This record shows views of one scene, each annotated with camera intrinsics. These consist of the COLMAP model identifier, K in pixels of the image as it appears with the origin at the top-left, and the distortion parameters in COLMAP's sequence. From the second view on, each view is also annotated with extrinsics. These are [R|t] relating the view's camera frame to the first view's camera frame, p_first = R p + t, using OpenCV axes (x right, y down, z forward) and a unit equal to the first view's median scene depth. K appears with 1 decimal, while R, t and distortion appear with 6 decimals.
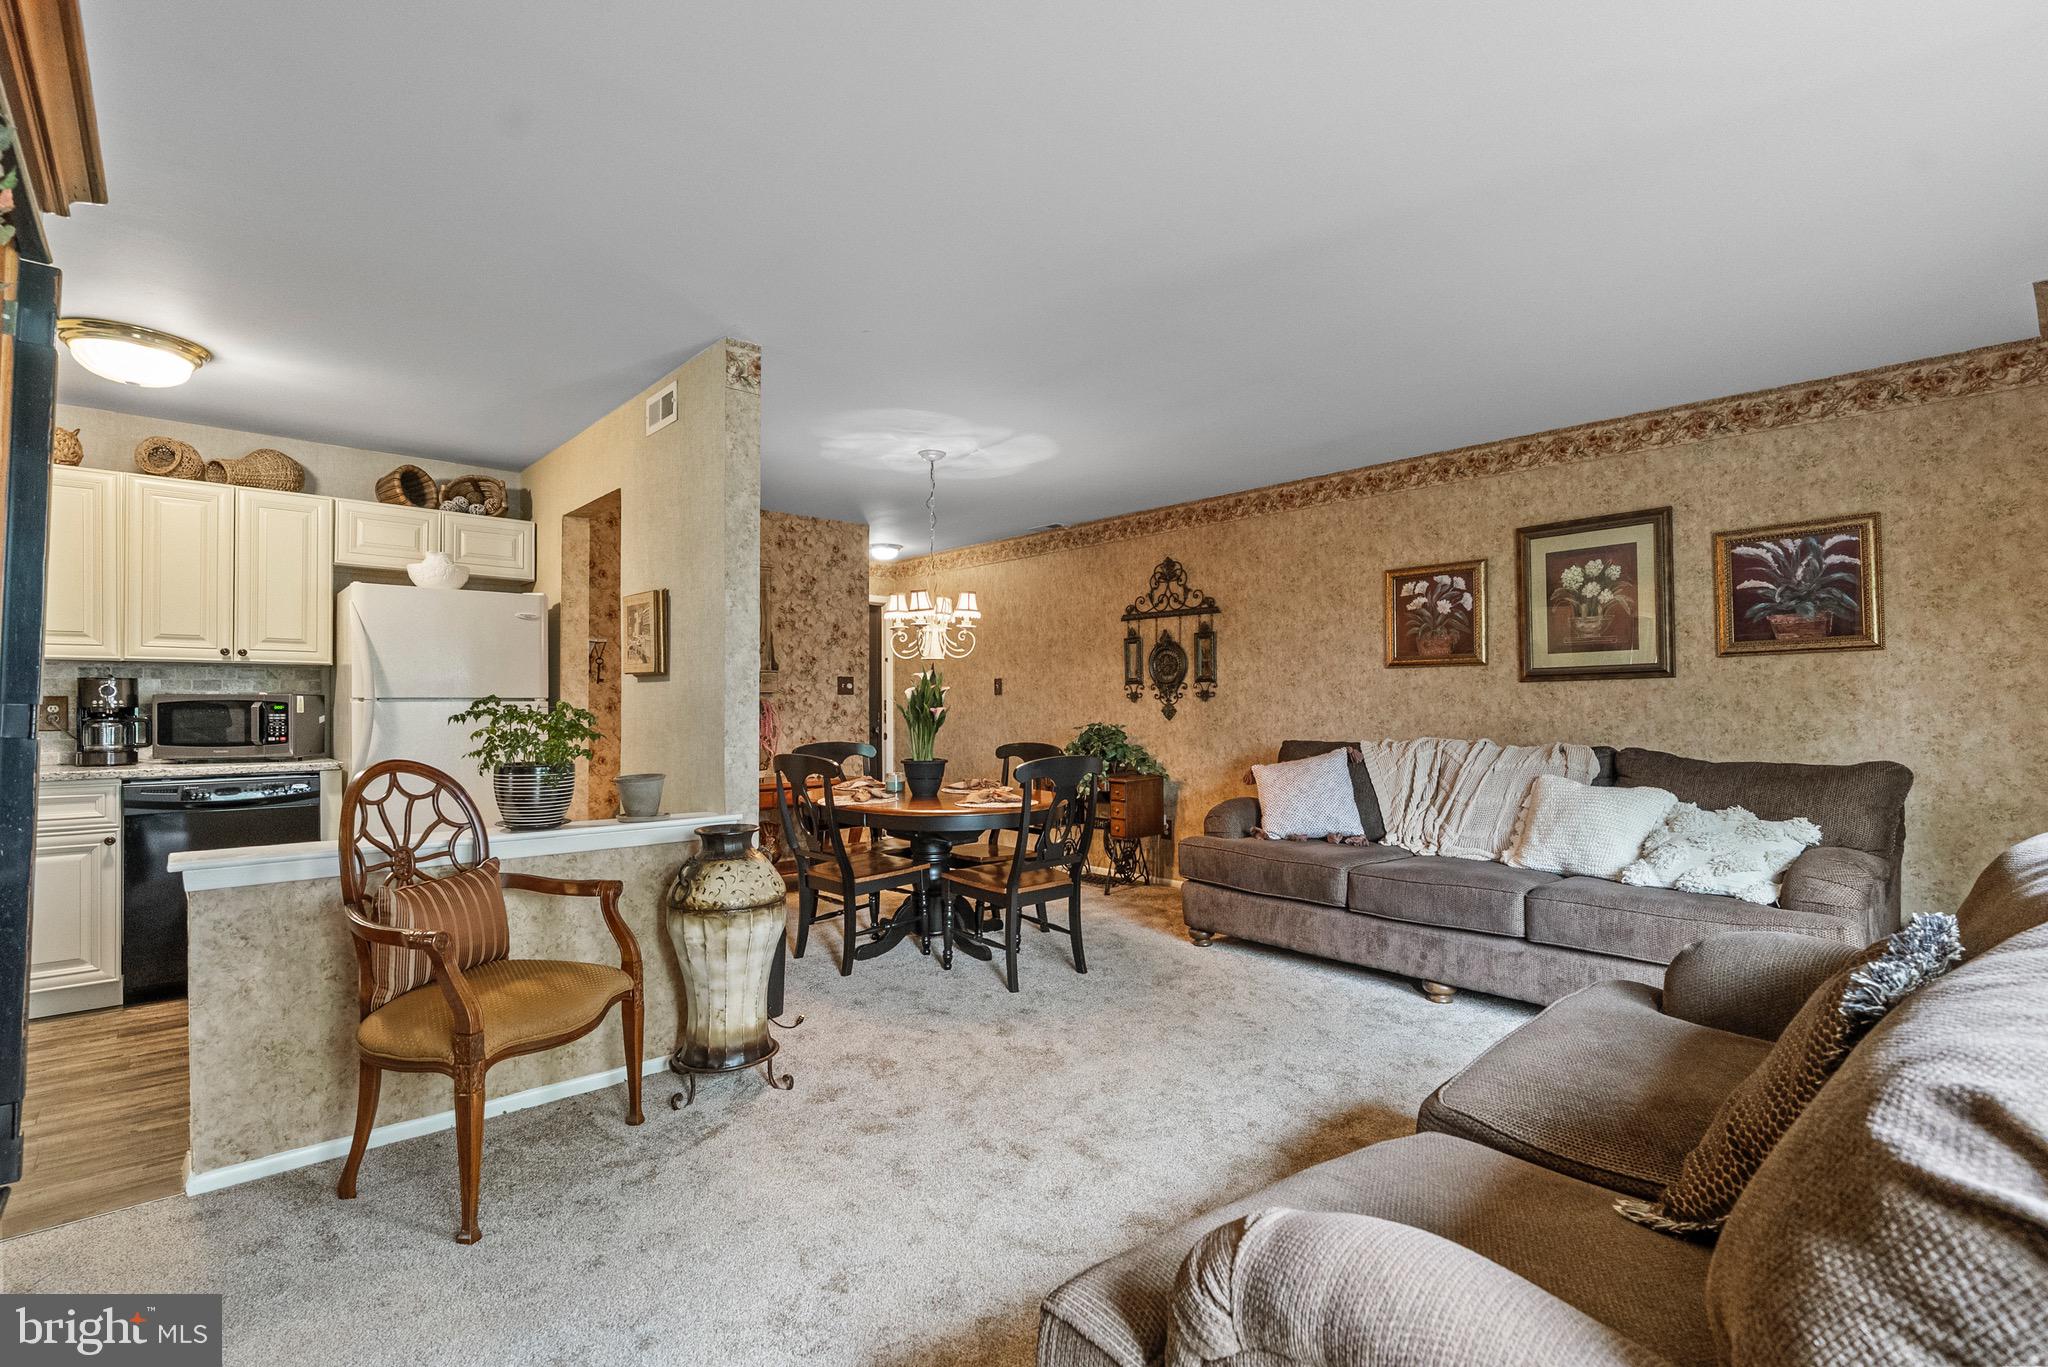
lens RADIAL K [[941.1, 0, 1038.6], [0, 941.1, 717.9], [0, 0, 1]] dist [-0.004693, 0.000655]
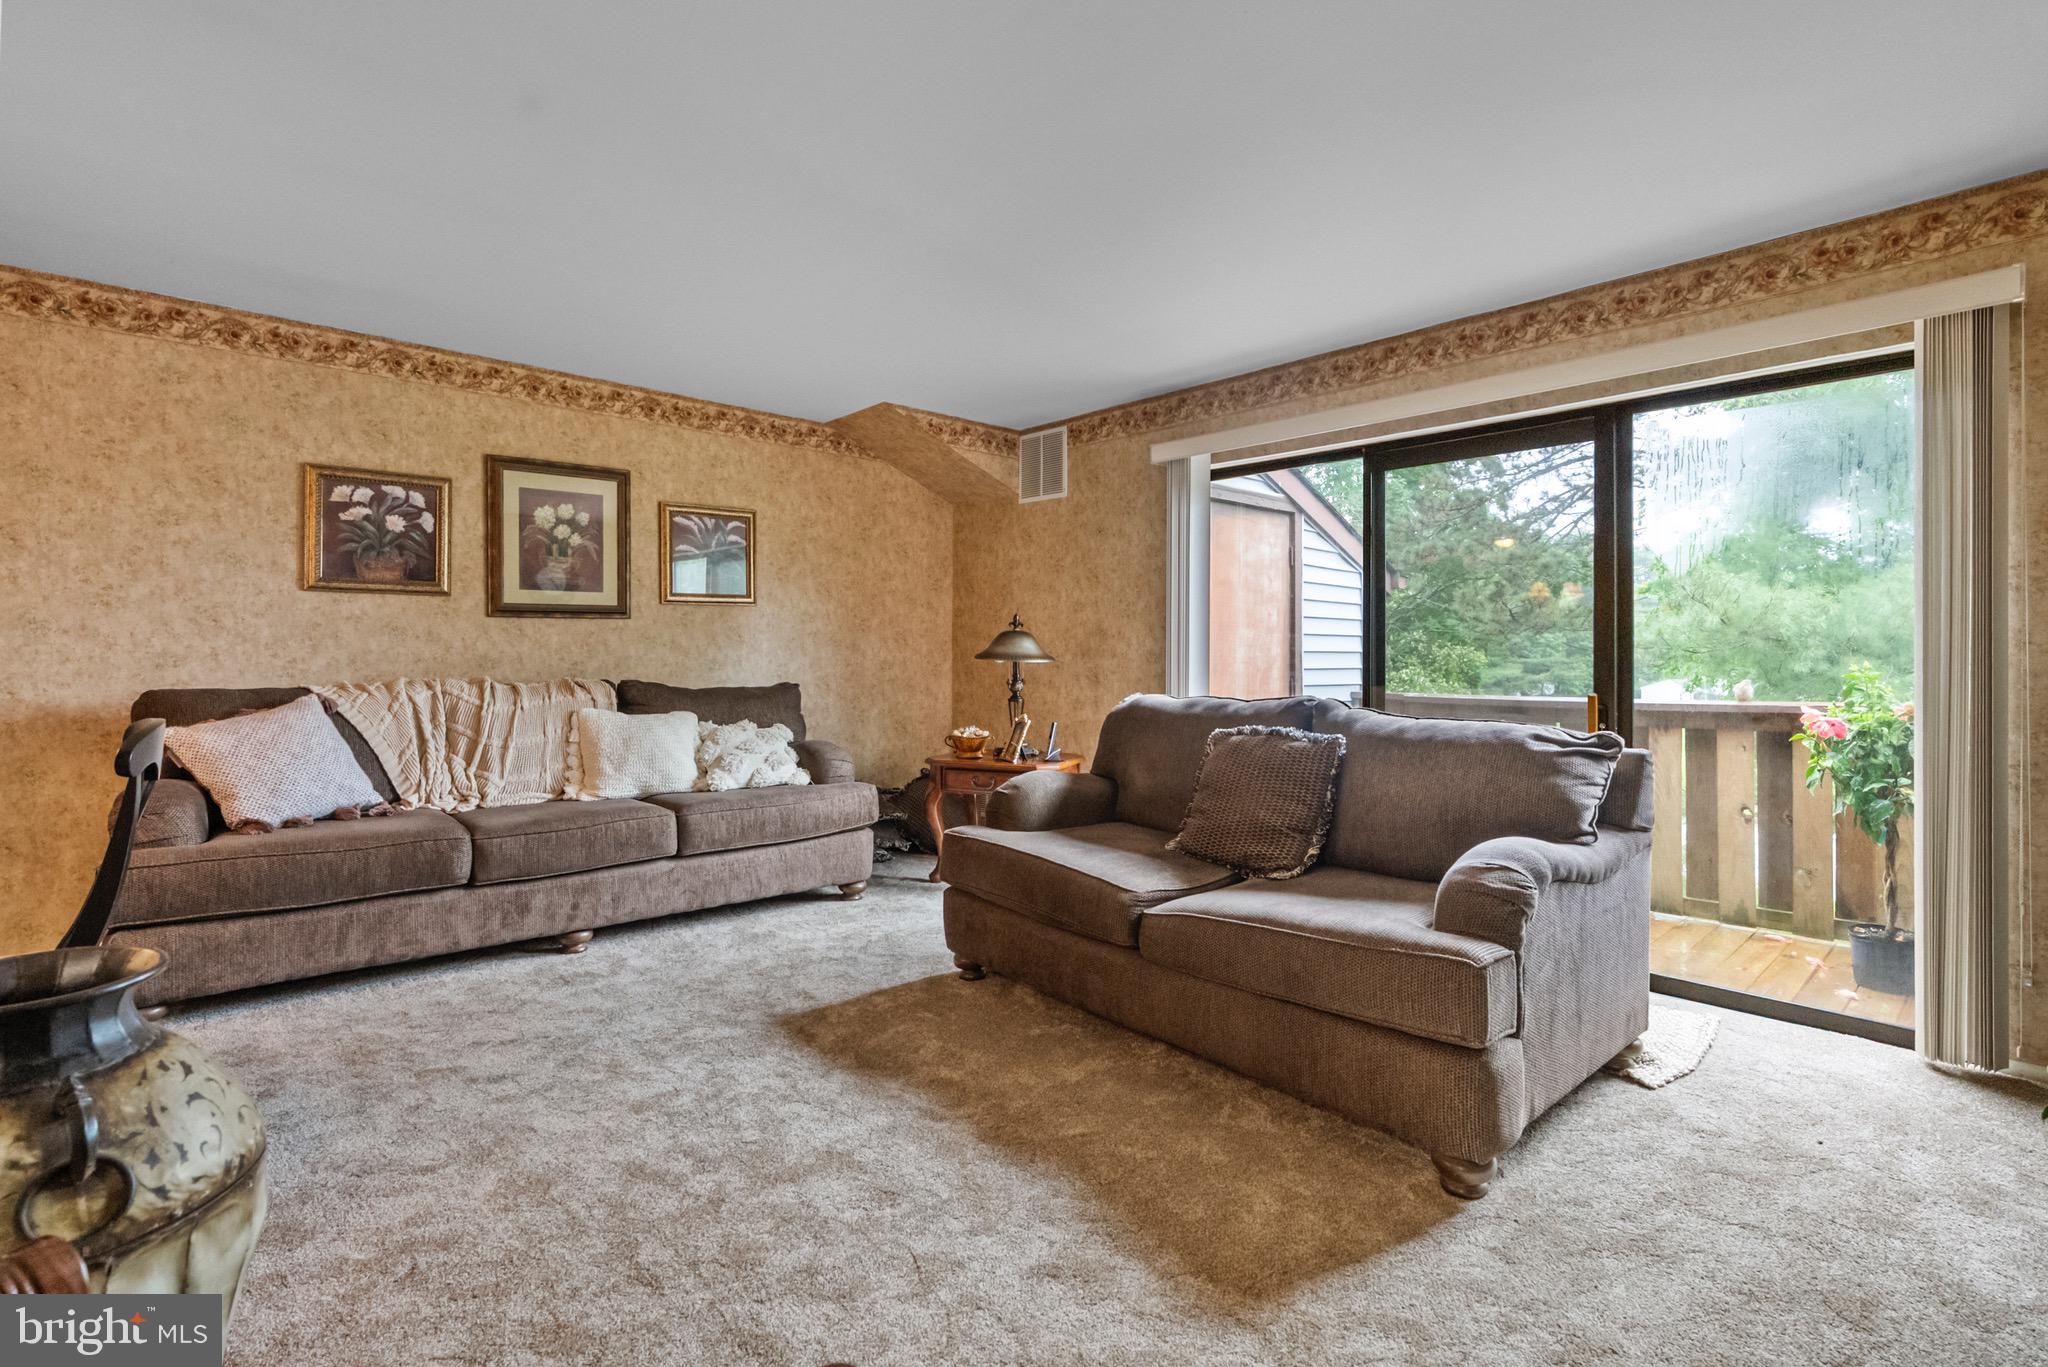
lens RADIAL K [[941.1, 0, 1047.5], [0, 941.1, 660.8], [0, 0, 1]] dist [-0.004693, 0.000655]
pose [[0.016460, -0.014875, 0.999754, -0.451754], [-0.005237, 0.999874, 0.014963, -0.010364], [-0.999851, -0.005482, 0.016380, 0.434696]]
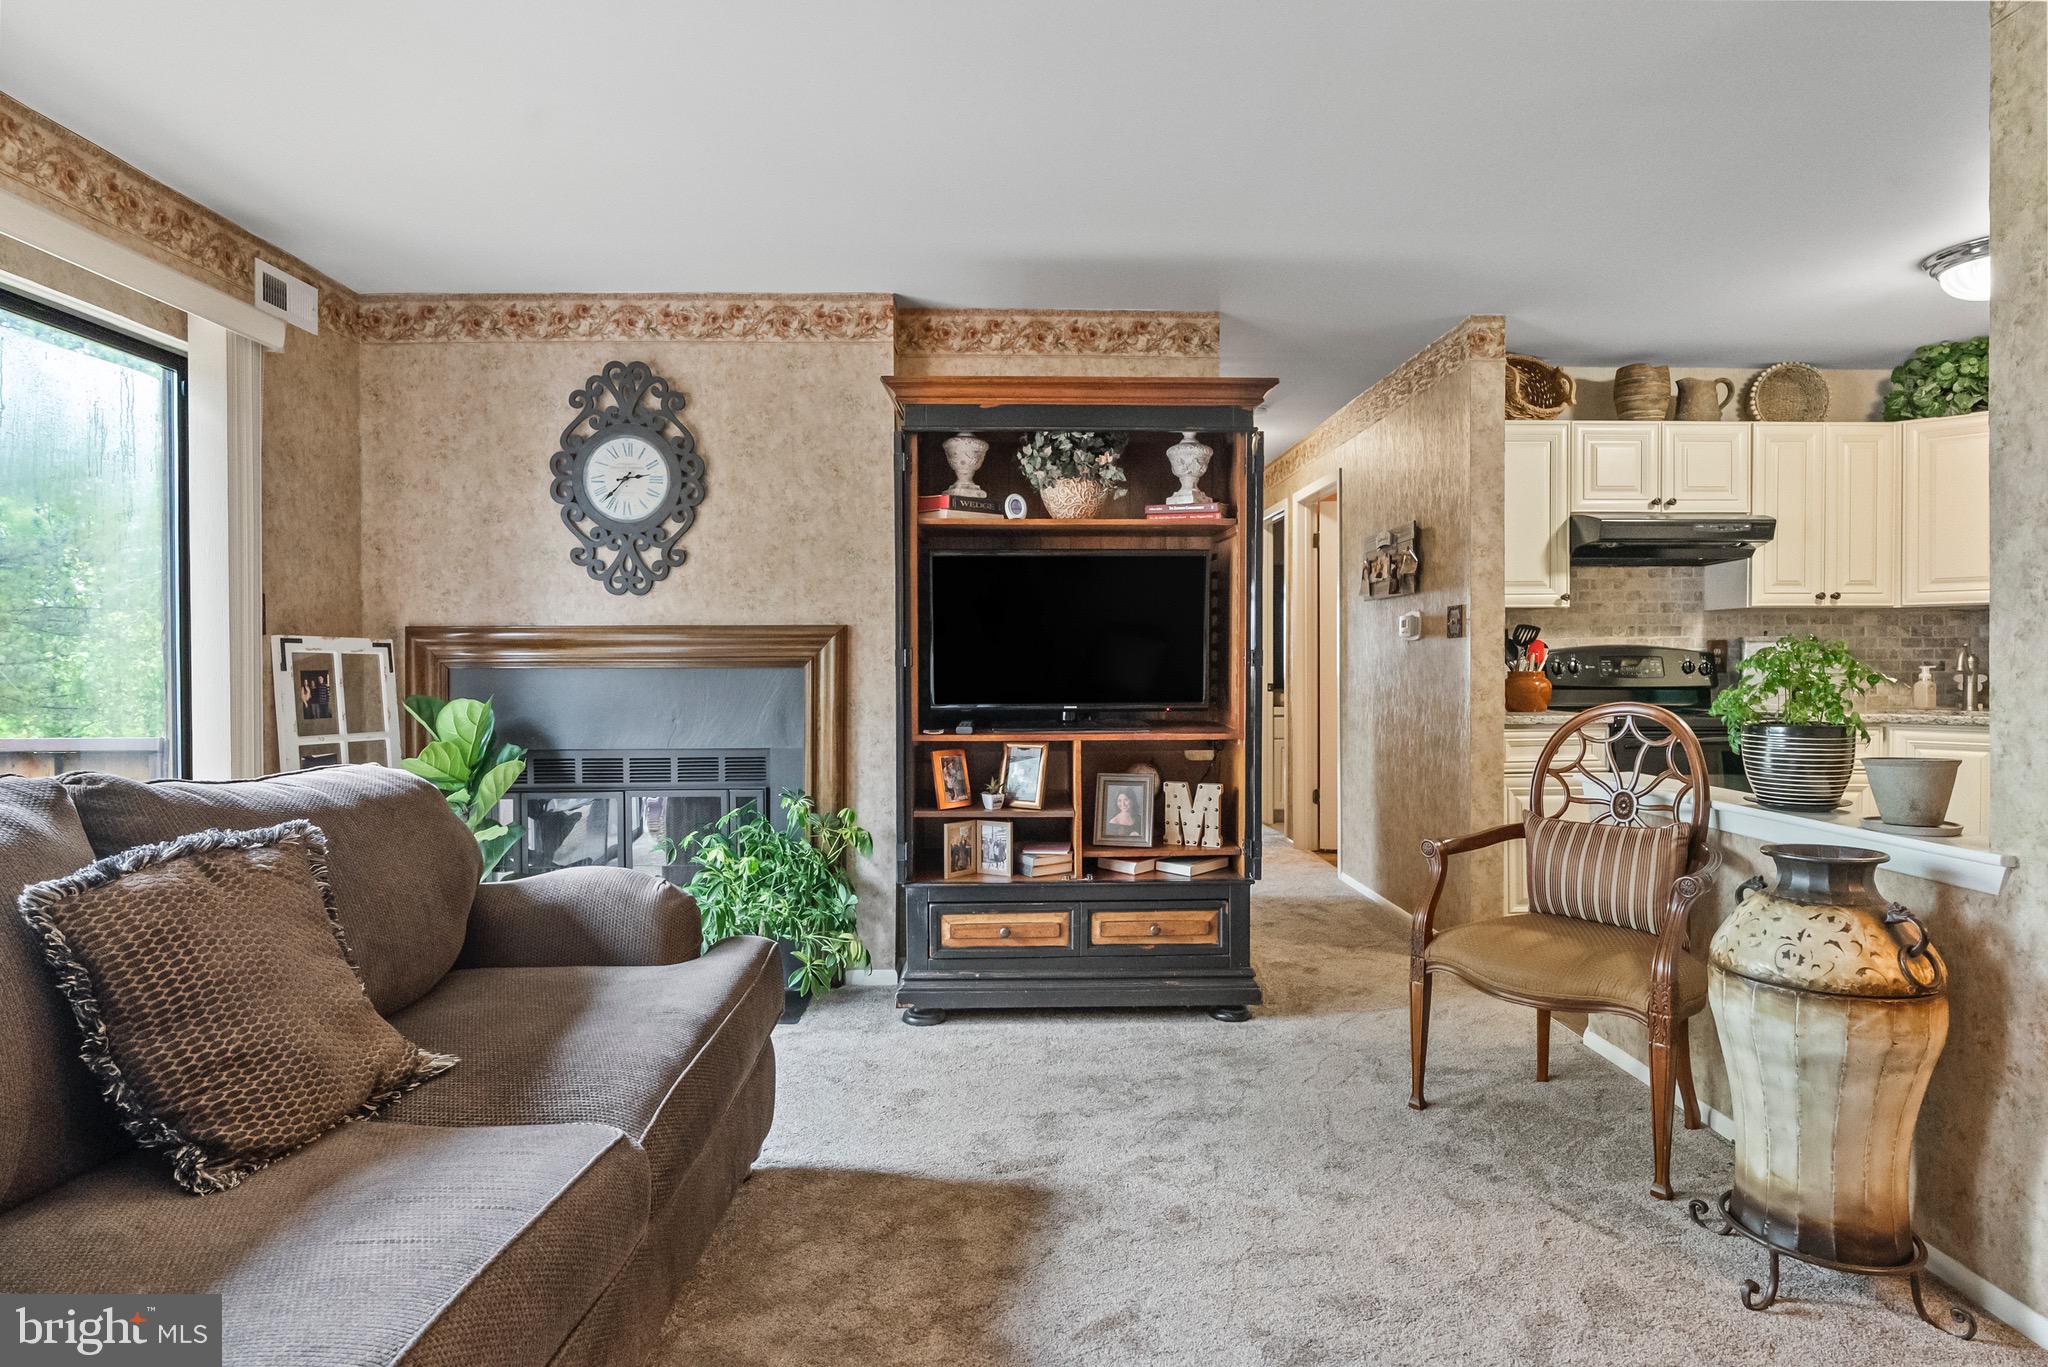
lens RADIAL K [[1123.9, 0, 1045.0], [0, 1123.9, 675.7], [0, 0, 1]] dist [-0.009174, 0.004811]
pose [[-0.654487, 0.010970, -0.755994, 0.344399], [0.006571, 0.999940, 0.008821, -0.004657], [0.756045, 0.000805, -0.654519, 0.747107]]
